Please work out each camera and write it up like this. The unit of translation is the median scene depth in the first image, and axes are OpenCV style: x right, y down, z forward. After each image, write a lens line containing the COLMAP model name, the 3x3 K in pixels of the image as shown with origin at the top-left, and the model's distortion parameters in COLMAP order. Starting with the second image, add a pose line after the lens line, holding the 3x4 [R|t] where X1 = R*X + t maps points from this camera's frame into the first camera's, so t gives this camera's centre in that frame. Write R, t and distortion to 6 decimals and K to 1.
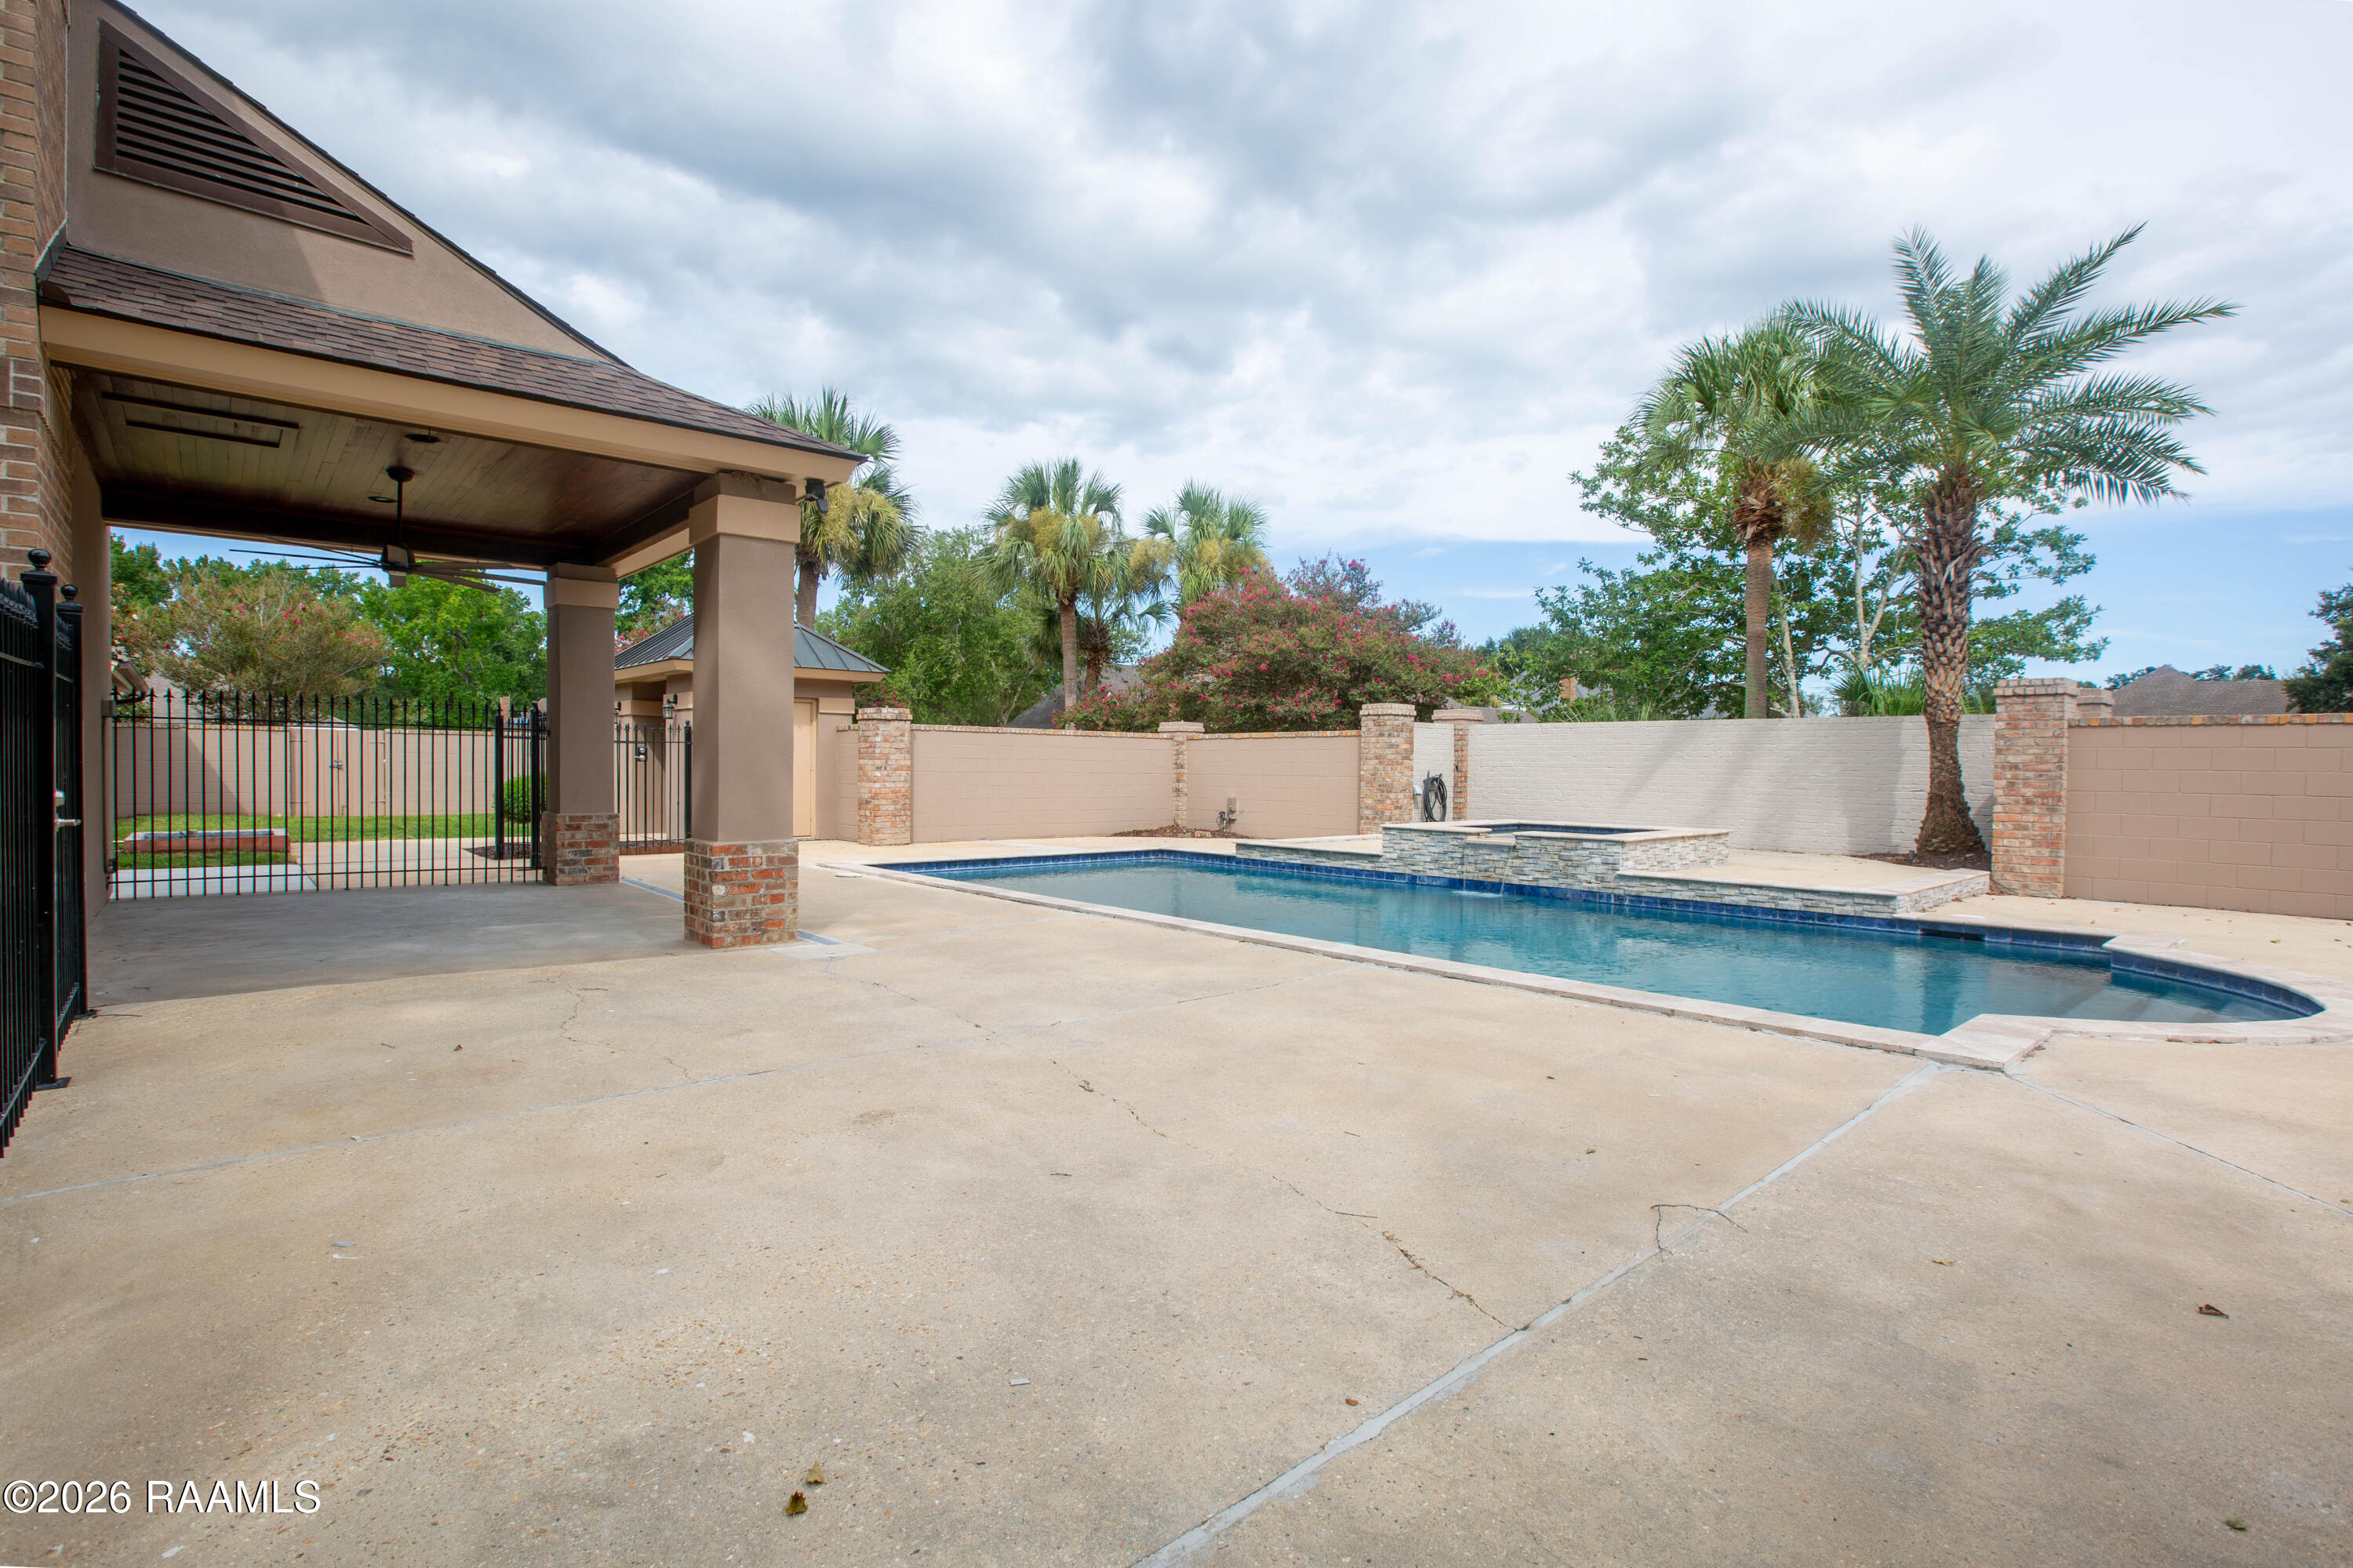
lens RADIAL K [[1103.3, 0, 1239.8], [0, 1103.3, 780.2], [0, 0, 1]] dist [-0.020021, -0.000714]
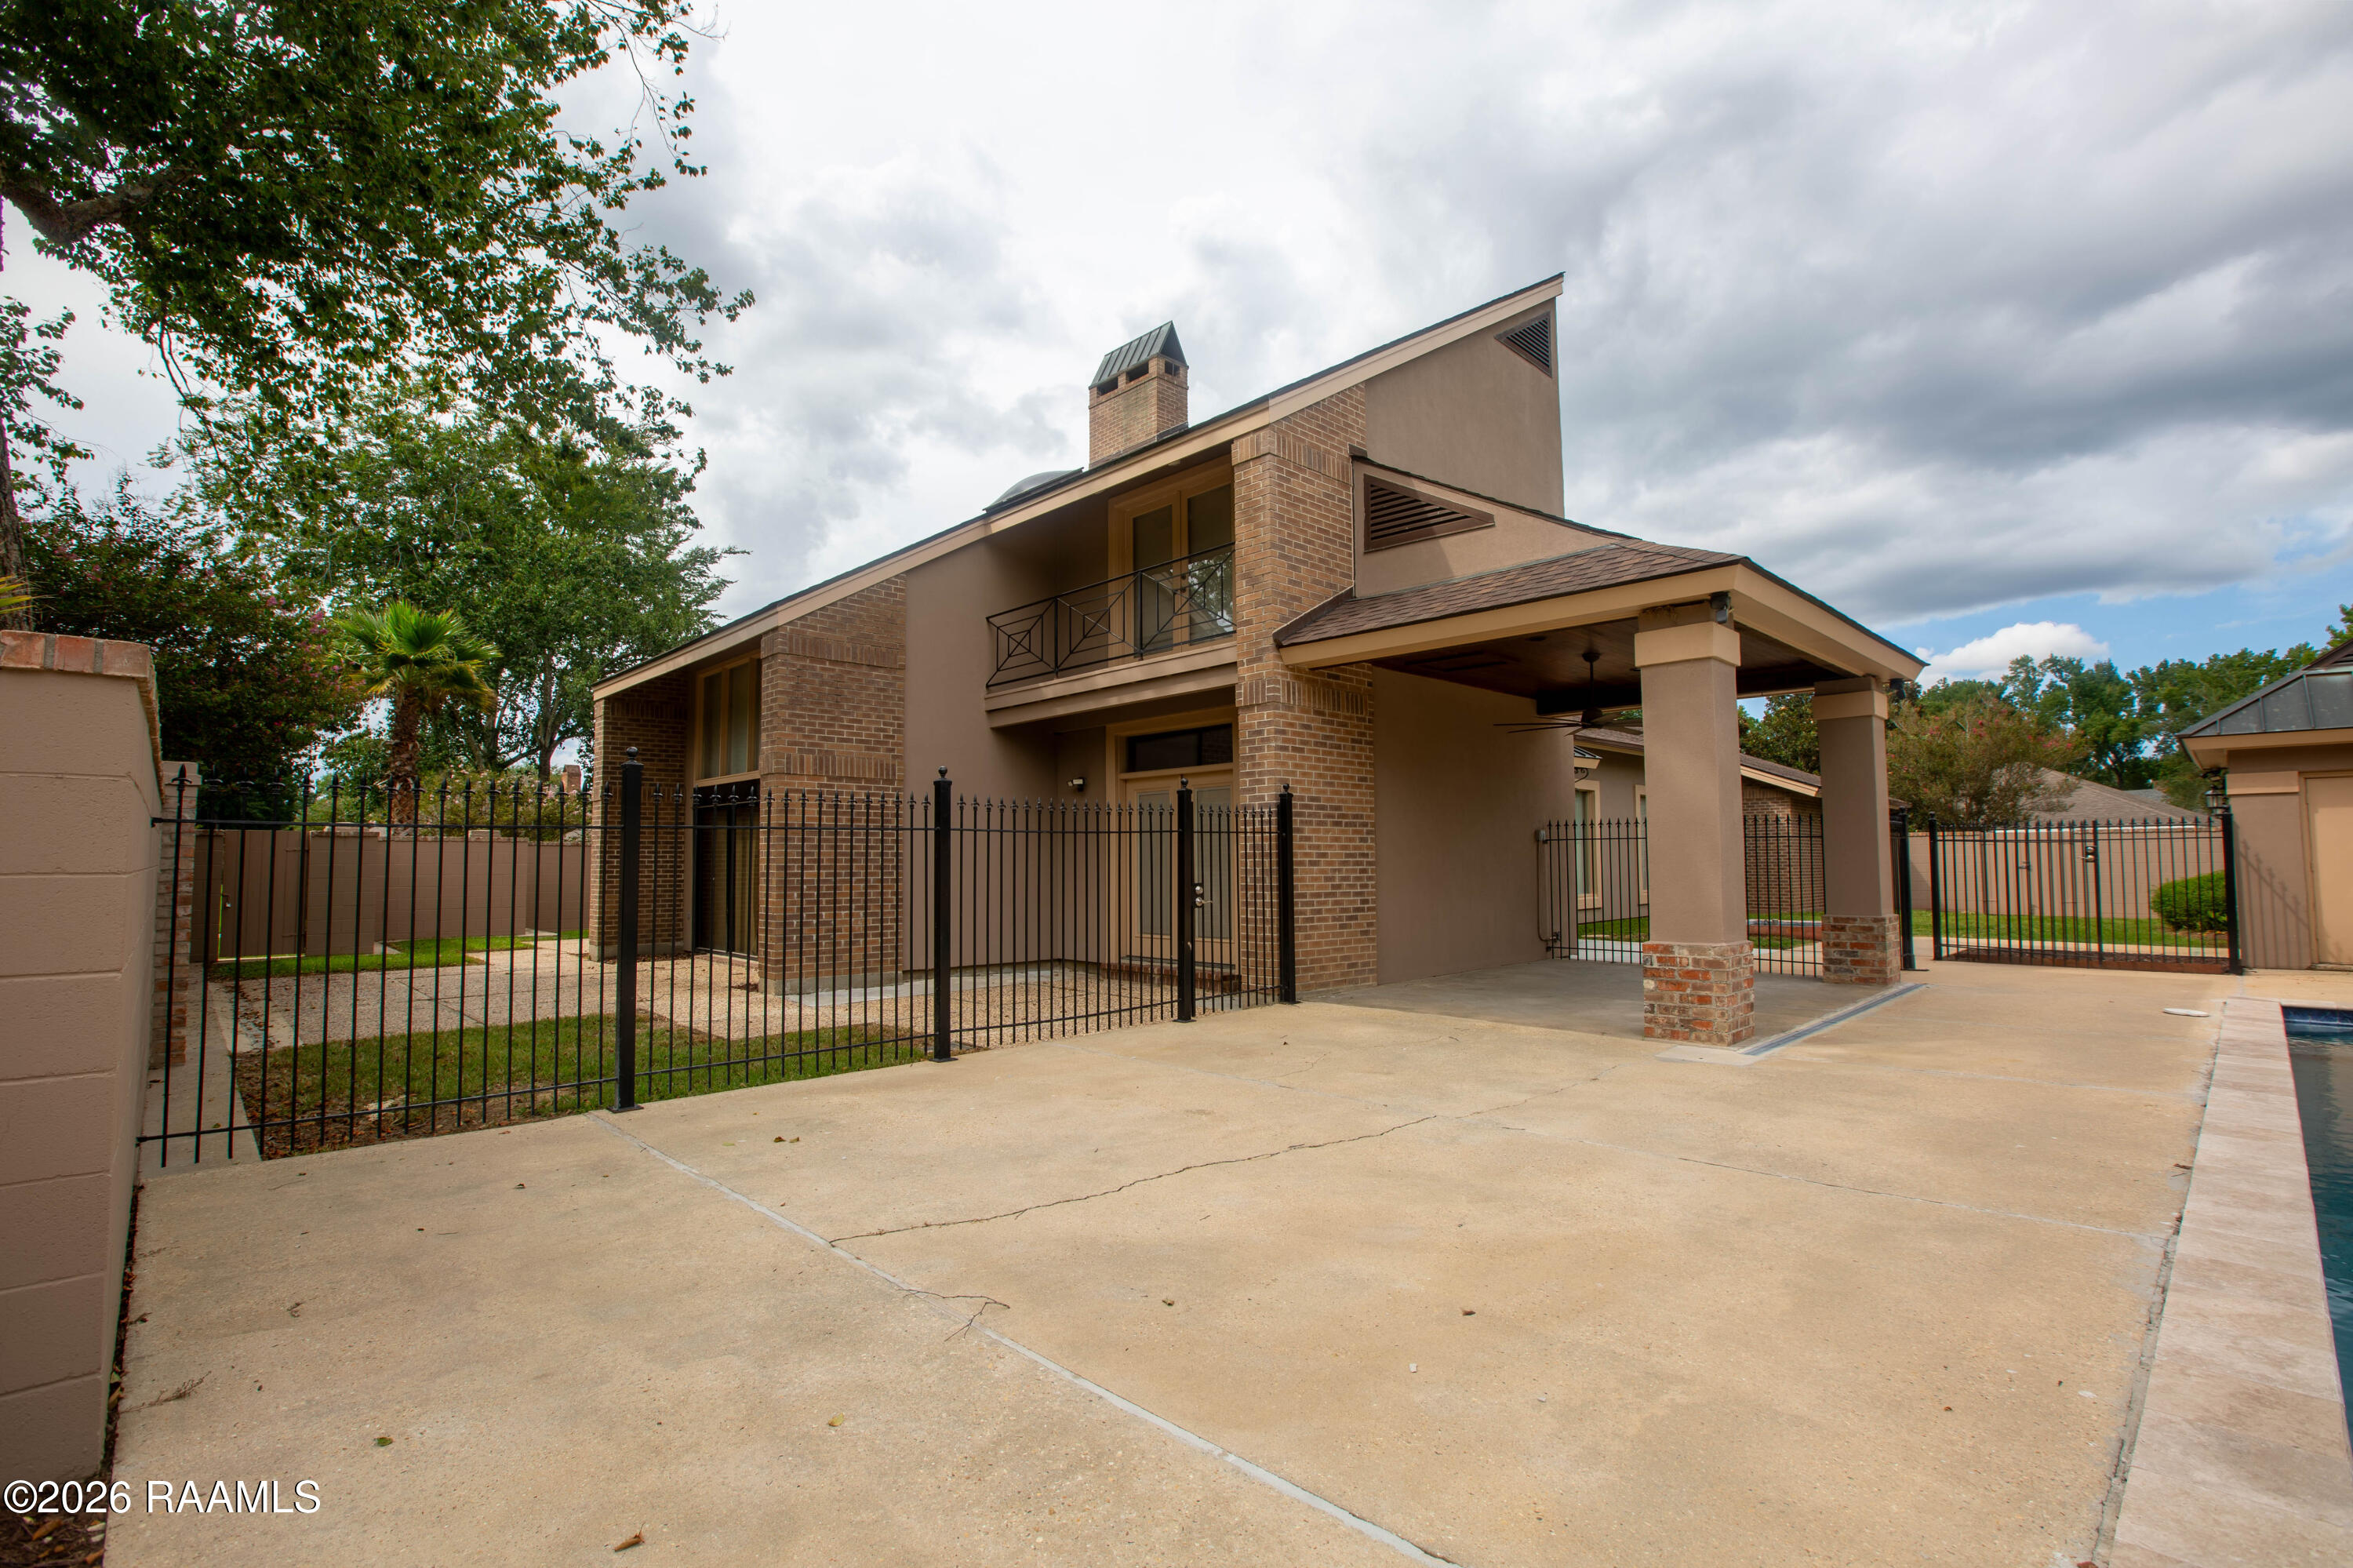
lens RADIAL K [[1072.4, 0, 1148.3], [0, 1072.4, 782.6], [0, 0, 1]] dist [-0.020048, -0.000534]
pose [[0.004418, -0.086477, -0.996244, 1.253555], [-0.004019, 0.996244, -0.086495, -0.015930], [0.999982, 0.004386, 0.004054, 0.990280]]
